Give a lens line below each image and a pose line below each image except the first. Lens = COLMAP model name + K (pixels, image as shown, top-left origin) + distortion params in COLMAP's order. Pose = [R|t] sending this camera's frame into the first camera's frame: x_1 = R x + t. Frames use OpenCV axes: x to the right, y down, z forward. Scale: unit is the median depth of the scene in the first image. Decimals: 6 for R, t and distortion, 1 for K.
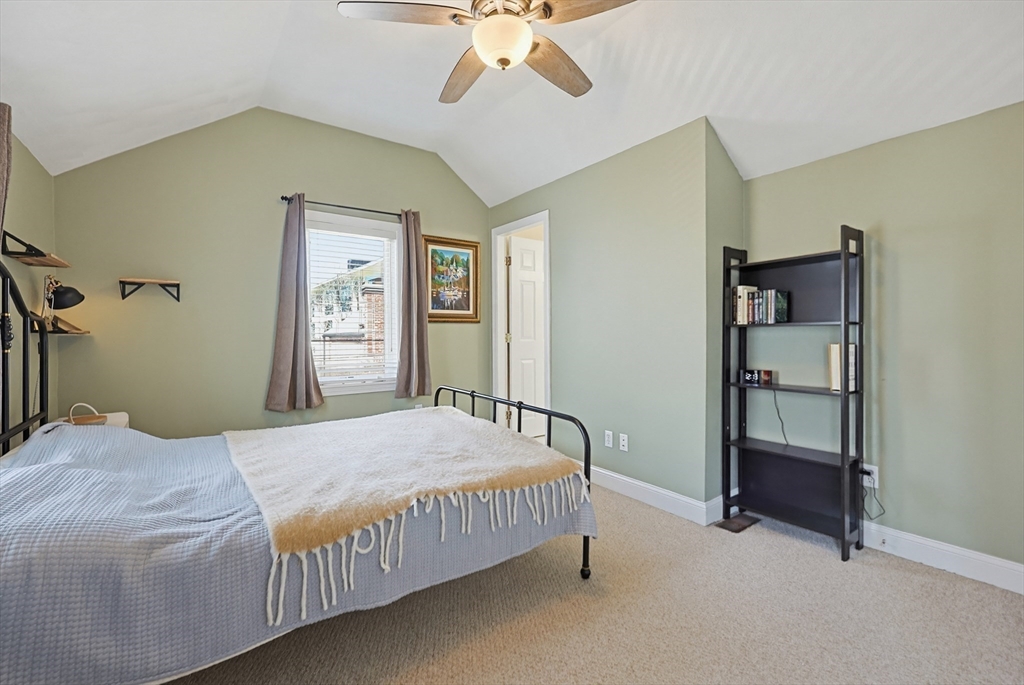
lens RADIAL K [[447.7, 0, 514.8], [0, 447.7, 335.0], [0, 0, 1]] dist [-0.000424, 0.001374]
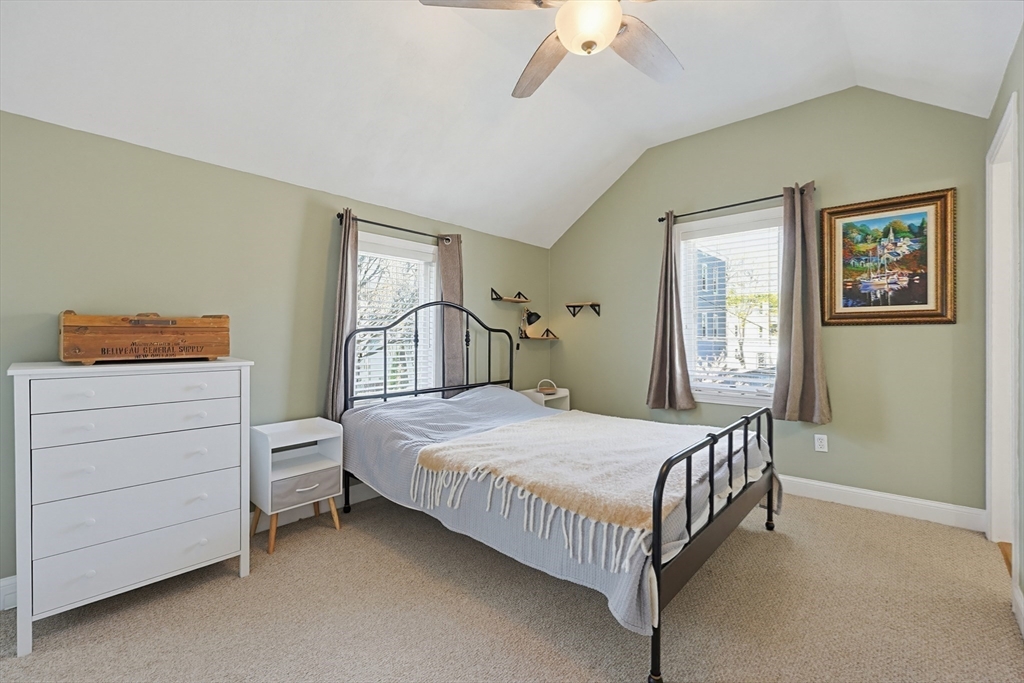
lens RADIAL K [[447.7, 0, 511.8], [0, 447.7, 337.3], [0, 0, 1]] dist [-0.000424, 0.001374]
pose [[0.194988, 0.001890, -0.980804, 0.416075], [-0.006681, 0.999978, 0.000598, -0.005178], [0.980783, 0.006436, 0.194996, 0.328491]]
